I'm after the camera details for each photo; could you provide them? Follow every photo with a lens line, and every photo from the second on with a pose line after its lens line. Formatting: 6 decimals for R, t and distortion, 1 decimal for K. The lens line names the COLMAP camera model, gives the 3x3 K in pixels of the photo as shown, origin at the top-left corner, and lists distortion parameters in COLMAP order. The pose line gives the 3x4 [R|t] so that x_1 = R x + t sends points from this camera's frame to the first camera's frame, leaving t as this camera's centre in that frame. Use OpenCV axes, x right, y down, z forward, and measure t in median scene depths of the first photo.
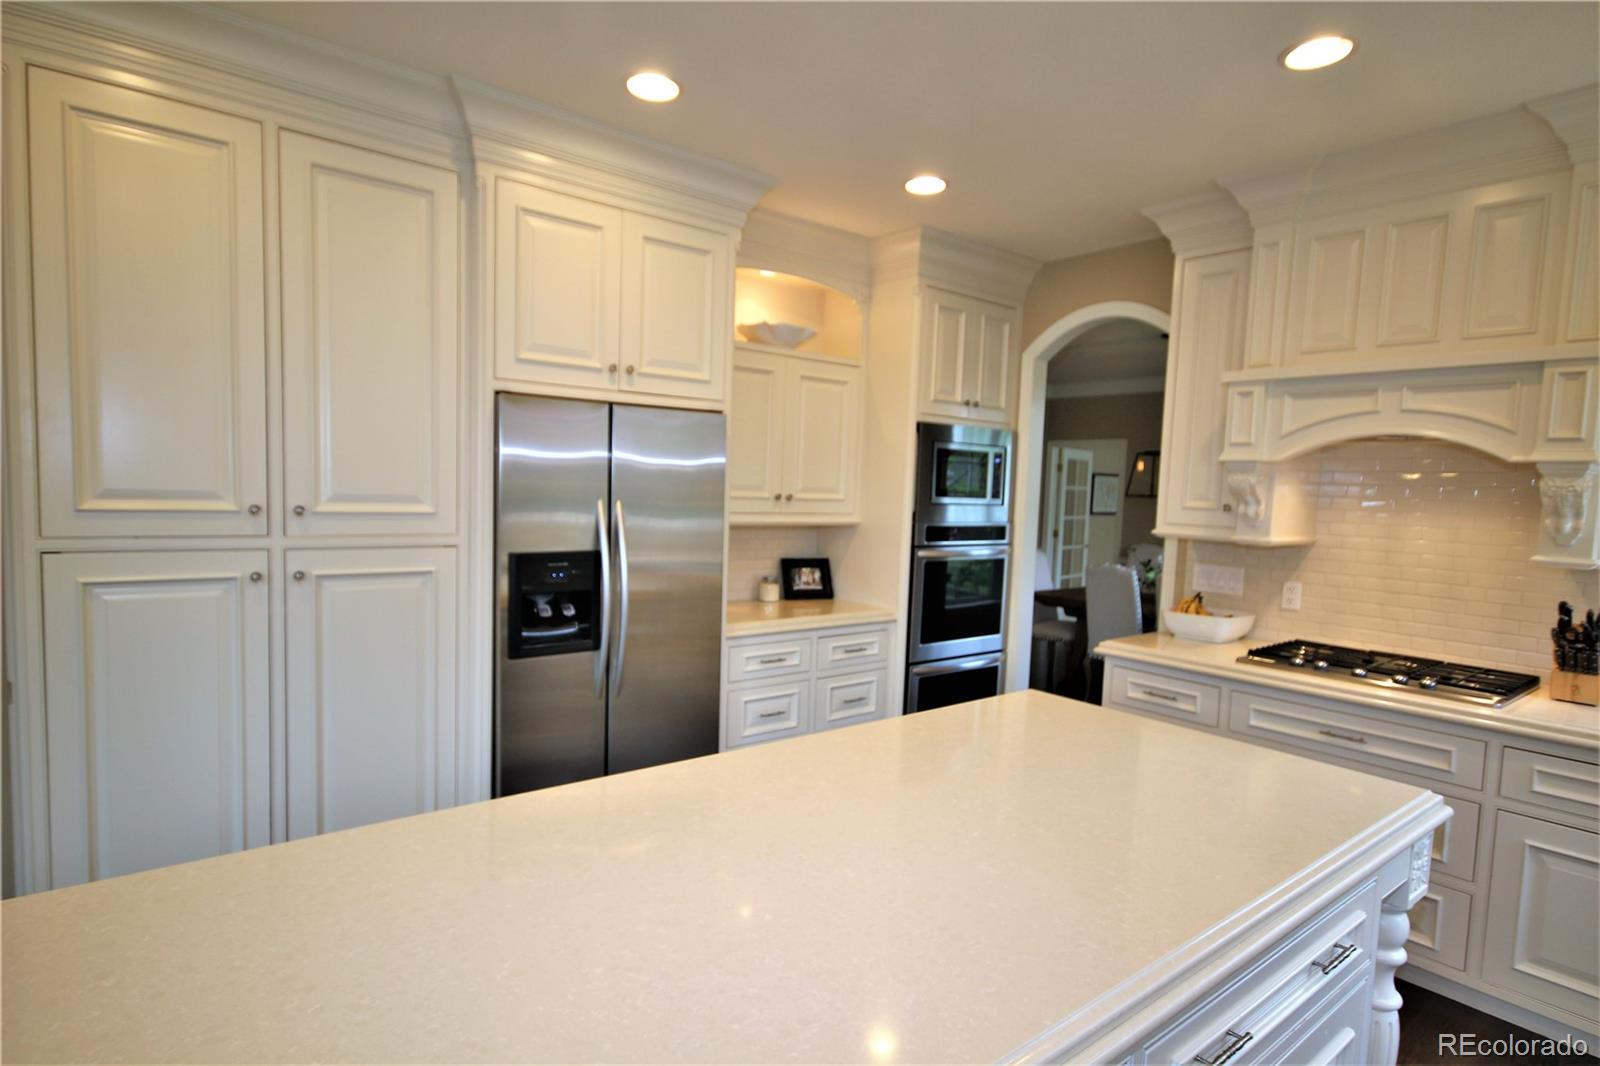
lens RADIAL K [[850.0, 0, 797.8], [0, 850.0, 547.5], [0, 0, 1]] dist [0.007322, 0.000913]
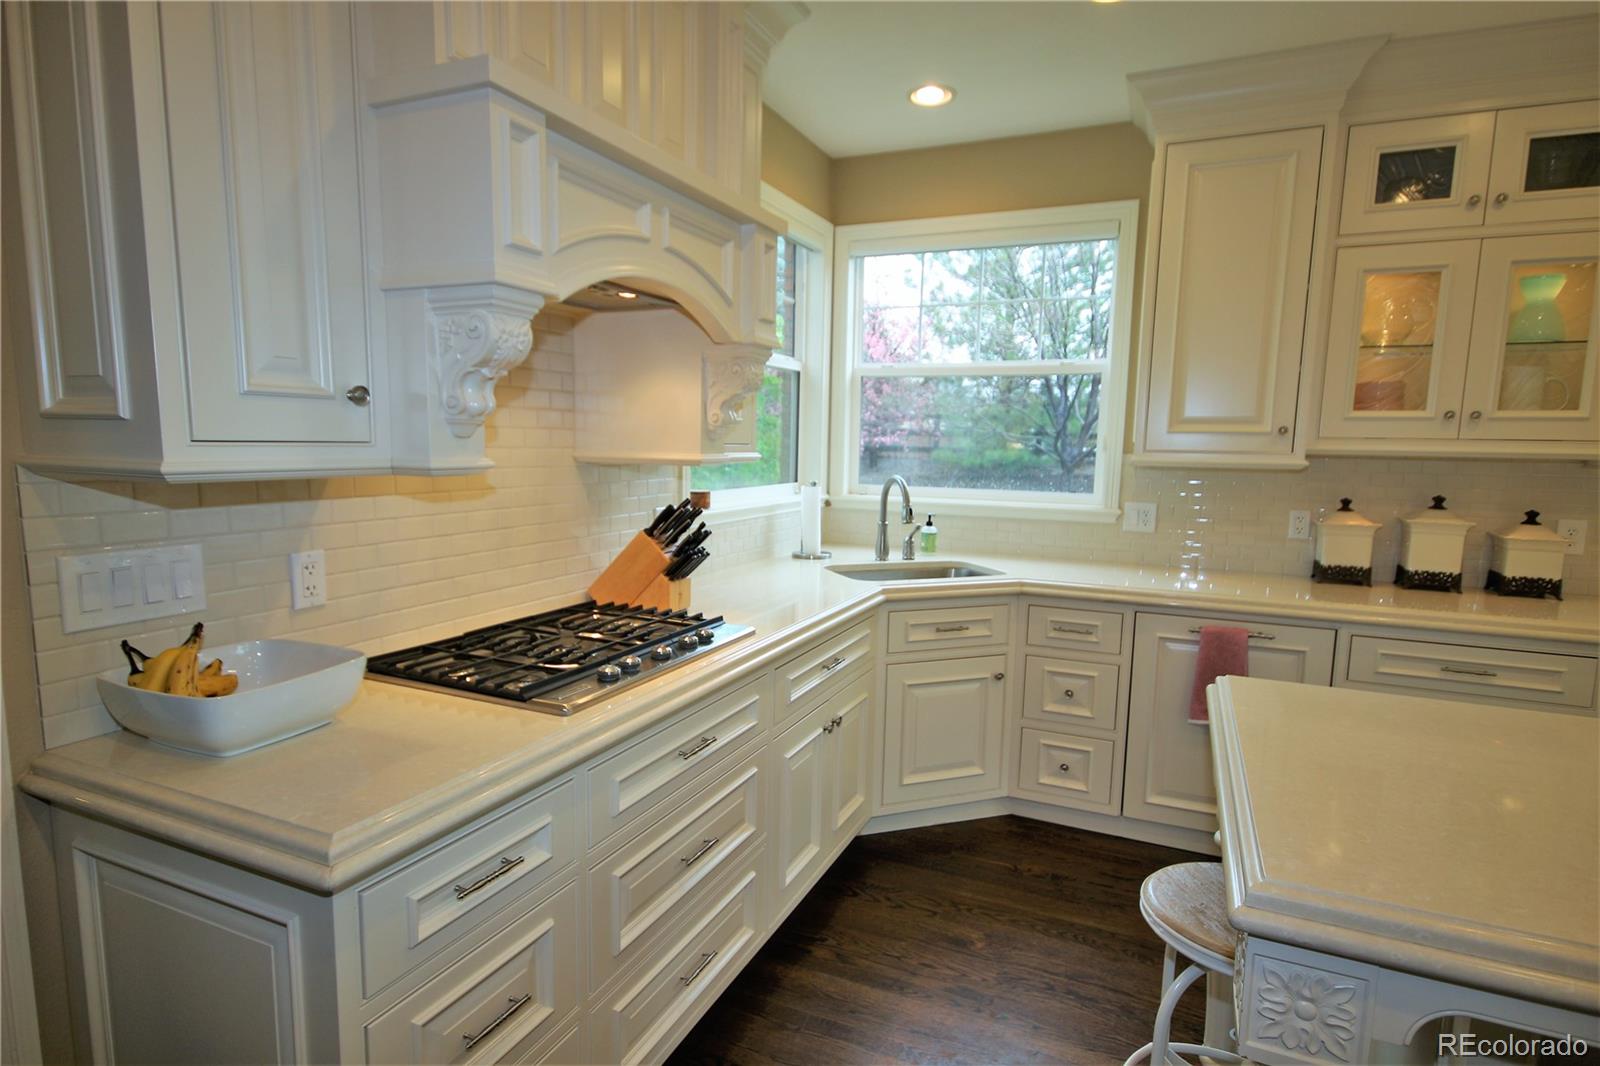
lens RADIAL K [[850.0, 0, 798.8], [0, 850.0, 555.5], [0, 0, 1]] dist [0.007322, 0.000913]
pose [[-0.440273, -0.165573, 0.882466, 0.035401], [0.033099, 0.979189, 0.200234, -0.046186], [-0.897254, 0.117366, -0.425630, 1.008972]]
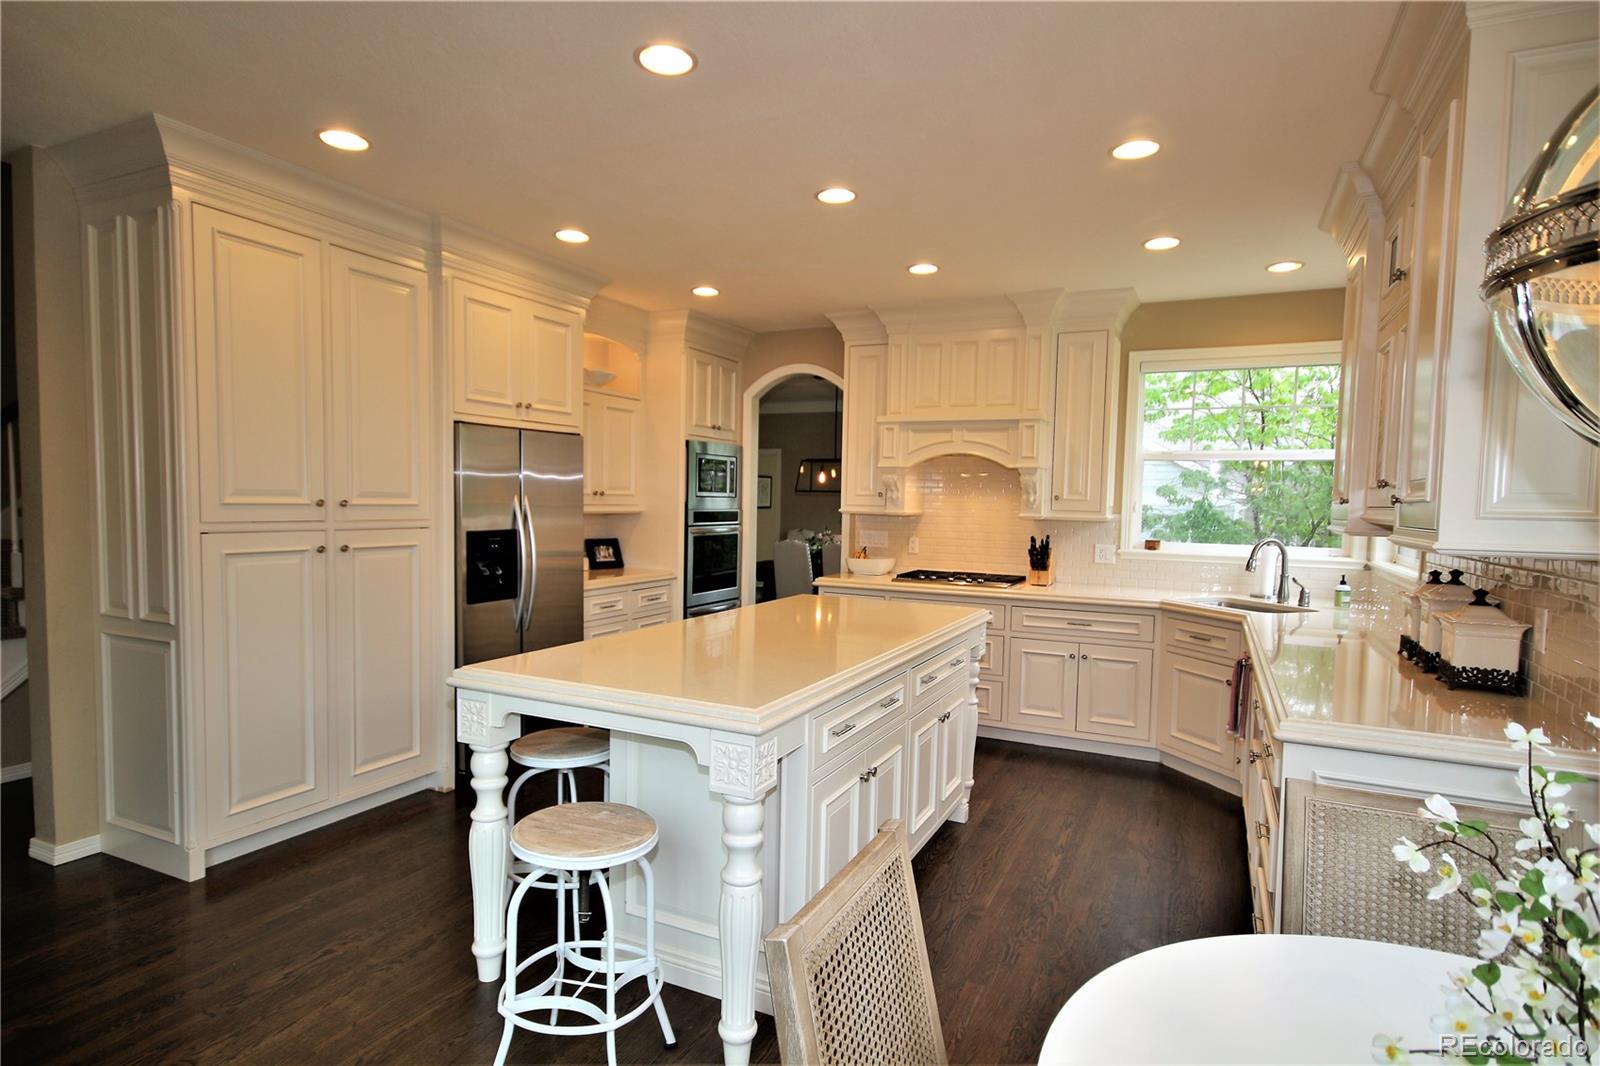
lens RADIAL K [[850.0, 0, 799.8], [0, 850.0, 545.7], [0, 0, 1]] dist [0.007322, 0.000913]
pose [[0.905472, -0.041672, 0.422355, -0.373111], [0.044188, 0.999016, 0.003836, 0.043223], [-0.422099, 0.015189, 0.906423, -0.484457]]
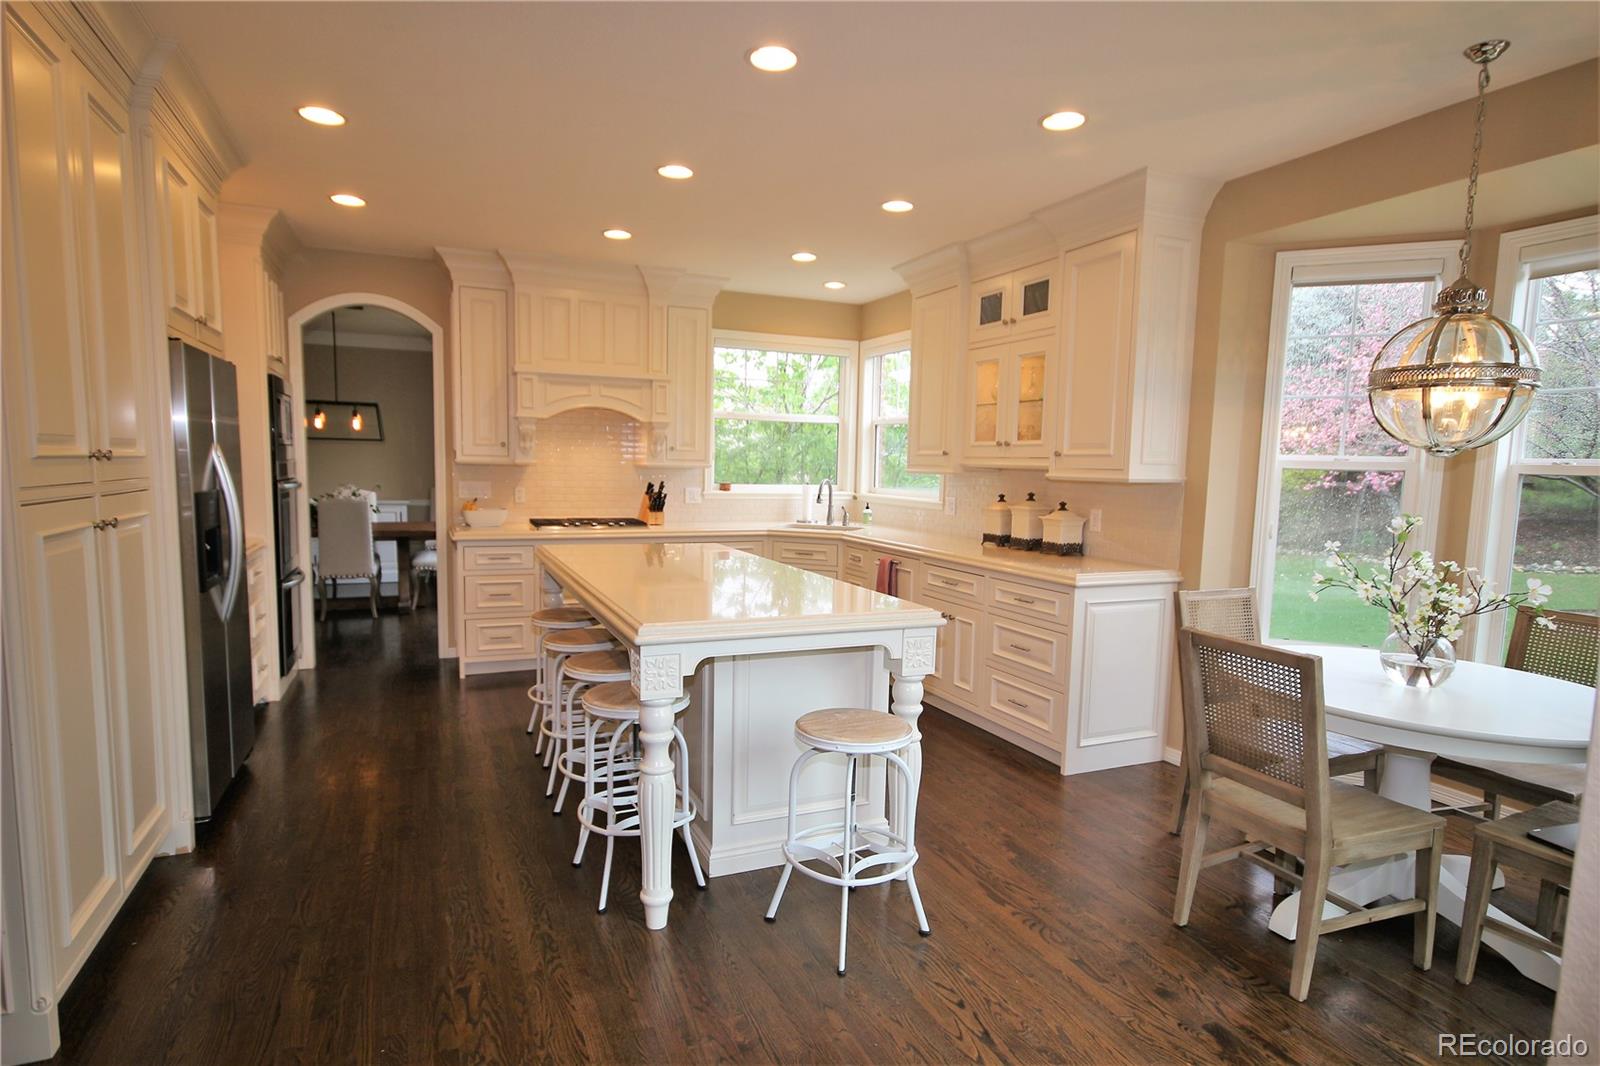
lens RADIAL K [[850.0, 0, 793.0], [0, 850.0, 541.2], [0, 0, 1]] dist [0.007322, 0.000913]
pose [[0.273228, -0.122193, 0.954157, -0.986668], [0.060087, 0.992130, 0.109850, -0.006710], [-0.960071, 0.027318, 0.278420, -0.014098]]
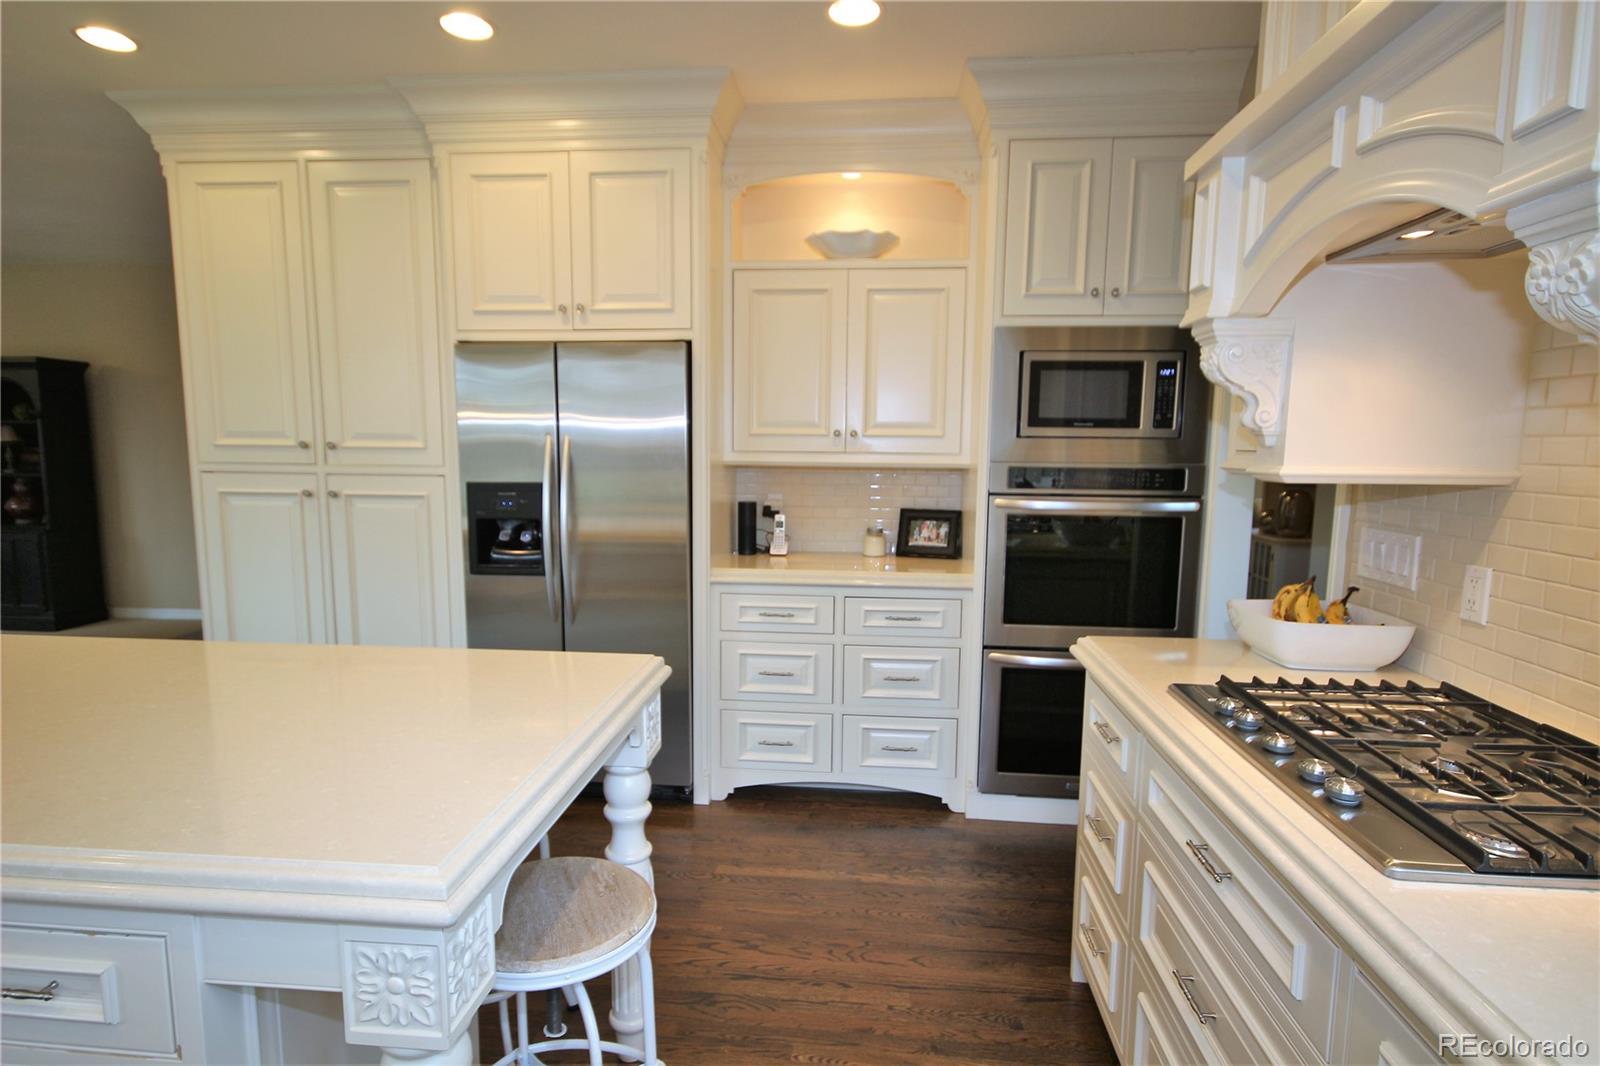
lens RADIAL K [[850.0, 0, 803.6], [0, 850.0, 548.7], [0, 0, 1]] dist [0.007322, 0.000913]
pose [[0.715469, 0.057408, -0.696282, 0.678140], [-0.035571, 0.998319, 0.045760, 0.023499], [0.697738, -0.007972, 0.716309, 0.414709]]
